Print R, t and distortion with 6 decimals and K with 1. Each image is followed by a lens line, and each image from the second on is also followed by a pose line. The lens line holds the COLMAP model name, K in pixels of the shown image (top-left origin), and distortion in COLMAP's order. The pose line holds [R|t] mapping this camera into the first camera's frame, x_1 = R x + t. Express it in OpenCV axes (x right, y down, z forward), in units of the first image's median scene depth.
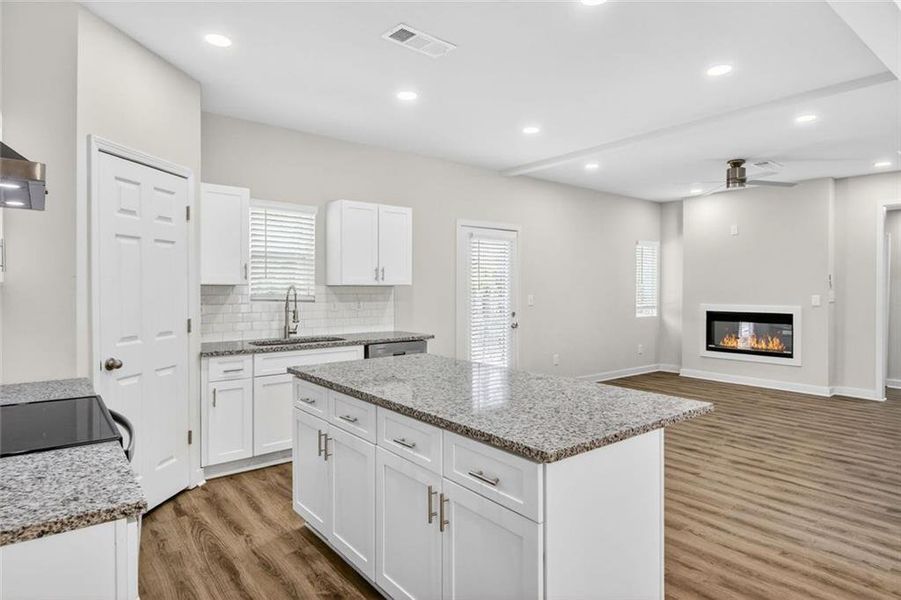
lens RADIAL K [[509.1, 0, 450.9], [0, 509.1, 289.7], [0, 0, 1]] dist [0.021492, -0.015424]
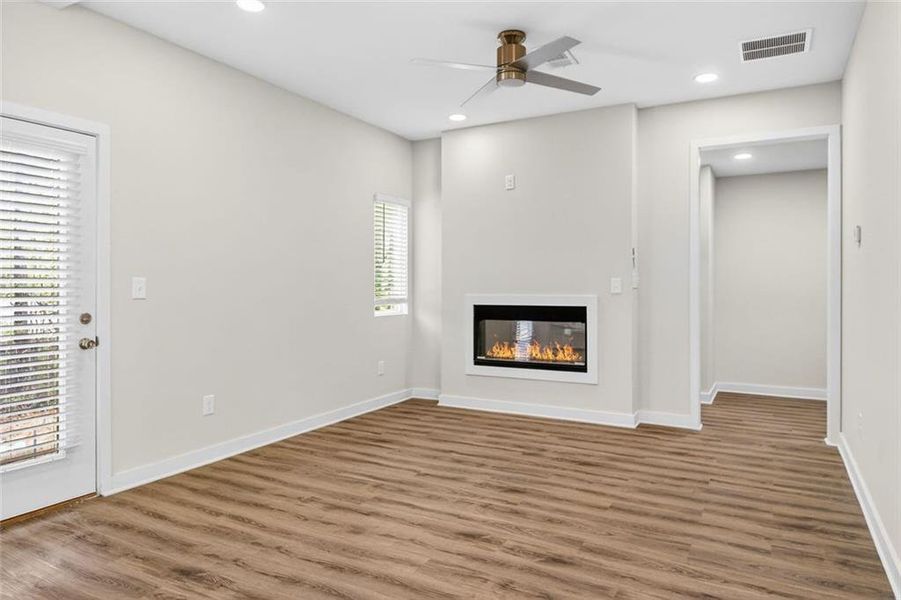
lens RADIAL K [[580.9, 0, 470.5], [0, 580.9, 289.3], [0, 0, 1]] dist [0.015318, -0.017027]
pose [[0.906986, -0.006451, 0.421112, 0.206439], [0.004960, 0.999977, 0.004635, 0.020649], [-0.421133, -0.002116, 0.906997, 0.369004]]
